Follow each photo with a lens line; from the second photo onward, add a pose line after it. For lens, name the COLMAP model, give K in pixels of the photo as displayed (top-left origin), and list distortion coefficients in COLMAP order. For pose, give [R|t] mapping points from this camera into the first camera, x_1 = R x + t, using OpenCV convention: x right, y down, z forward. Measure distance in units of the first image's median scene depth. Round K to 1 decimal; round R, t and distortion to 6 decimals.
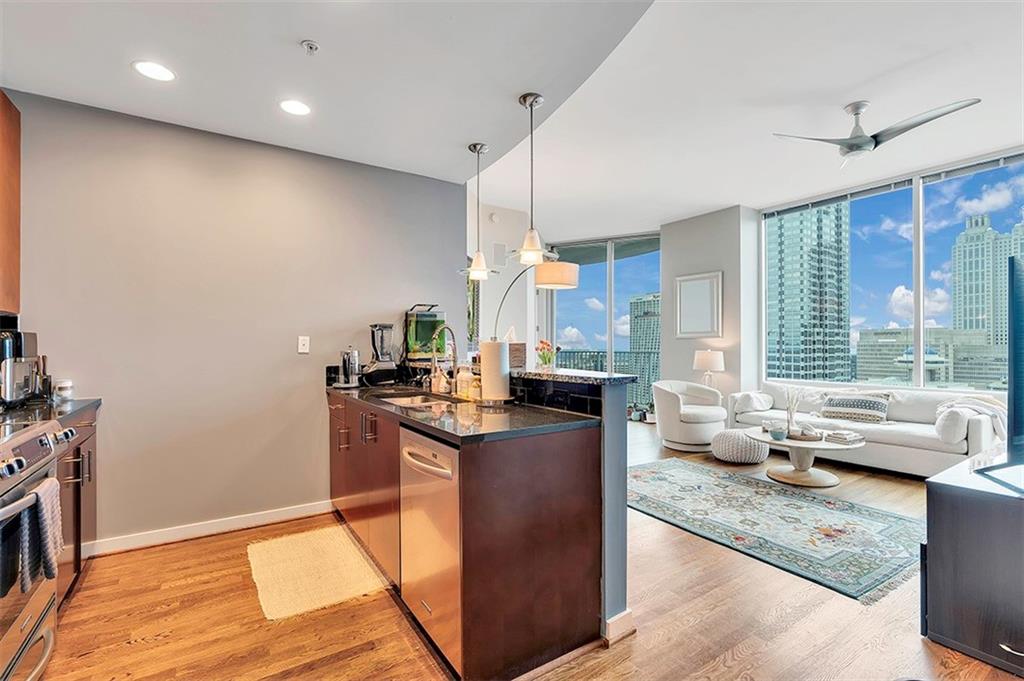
lens RADIAL K [[468.9, 0, 511.6], [0, 468.9, 343.7], [0, 0, 1]] dist [-0.006830, 0.002893]
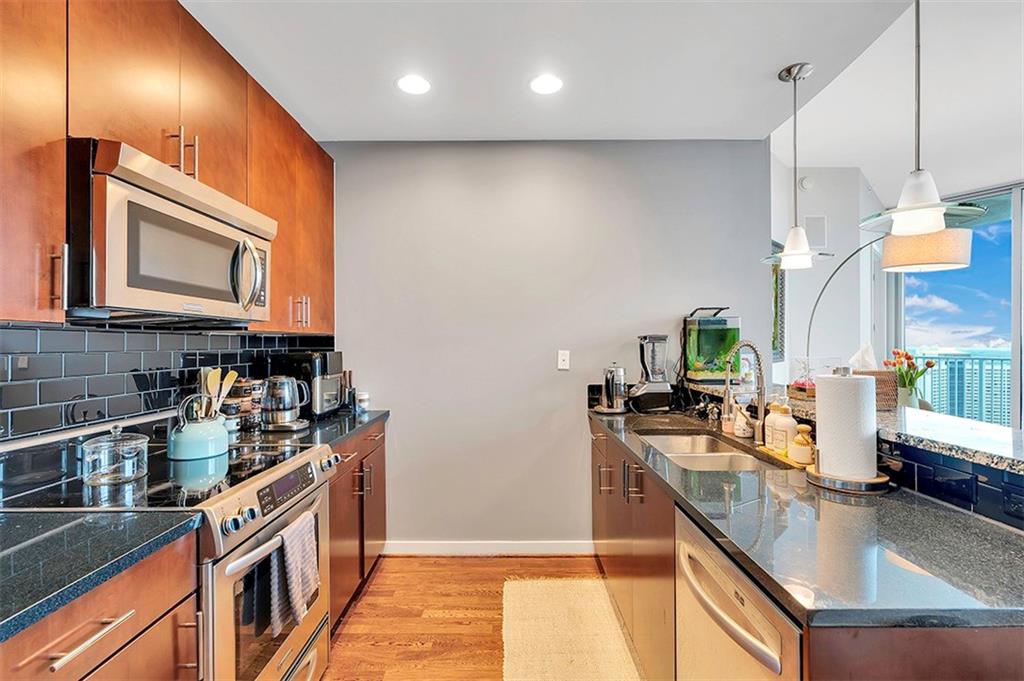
lens RADIAL K [[468.9, 0, 507.1], [0, 468.9, 343.8], [0, 0, 1]] dist [-0.006830, 0.002893]
pose [[0.834967, -0.000423, -0.550301, -0.054111], [0.004359, 0.999973, 0.005845, -0.039744], [0.550283, -0.007279, 0.834946, 0.236499]]
